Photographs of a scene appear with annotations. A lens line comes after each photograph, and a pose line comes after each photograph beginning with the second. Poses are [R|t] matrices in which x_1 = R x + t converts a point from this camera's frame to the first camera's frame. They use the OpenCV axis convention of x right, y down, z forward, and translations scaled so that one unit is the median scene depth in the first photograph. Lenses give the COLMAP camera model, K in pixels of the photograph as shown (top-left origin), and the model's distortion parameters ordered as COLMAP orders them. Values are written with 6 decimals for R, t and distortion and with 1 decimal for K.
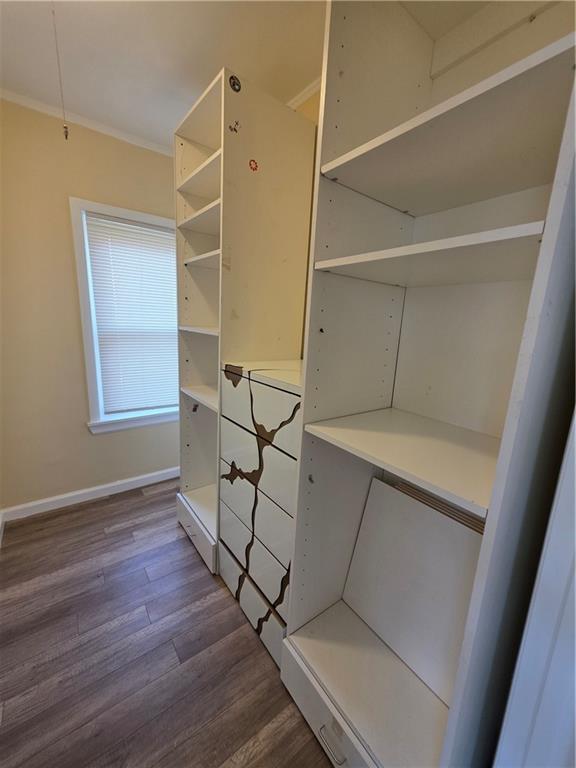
lens RADIAL K [[310.5, 0, 288.4], [0, 310.5, 384.7], [0, 0, 1]] dist [0.003575, -0.001412]
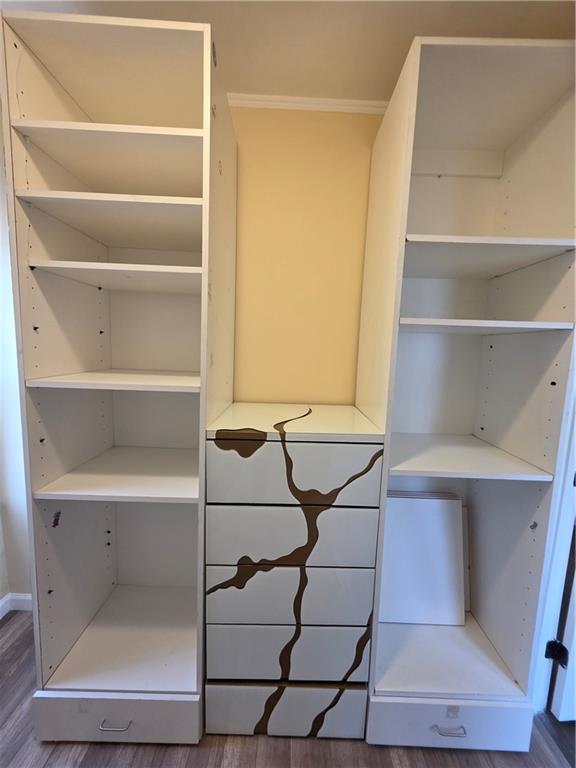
lens RADIAL K [[310.5, 0, 287.9], [0, 310.5, 386.1], [0, 0, 1]] dist [0.003575, -0.001412]
pose [[0.600743, -0.131475, 0.788557, -0.620331], [0.160588, 0.986124, 0.042075, -0.161514], [-0.783147, 0.101357, 0.613520, 0.406767]]
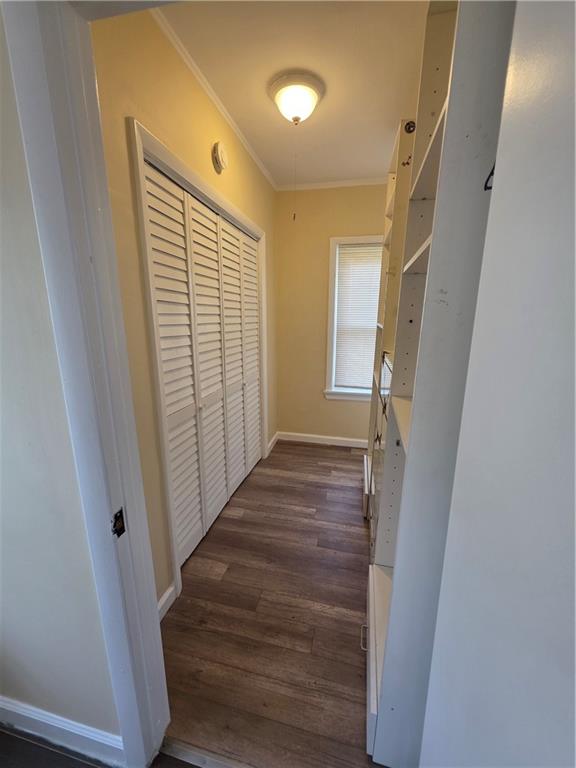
lens RADIAL K [[310.5, 0, 283.9], [0, 310.5, 386.1], [0, 0, 1]] dist [0.003575, -0.001412]
pose [[0.621083, 0.137835, -0.771530, 0.518289], [-0.135121, 0.988505, 0.067826, 0.042306], [0.772010, 0.062124, 0.632568, -0.102855]]
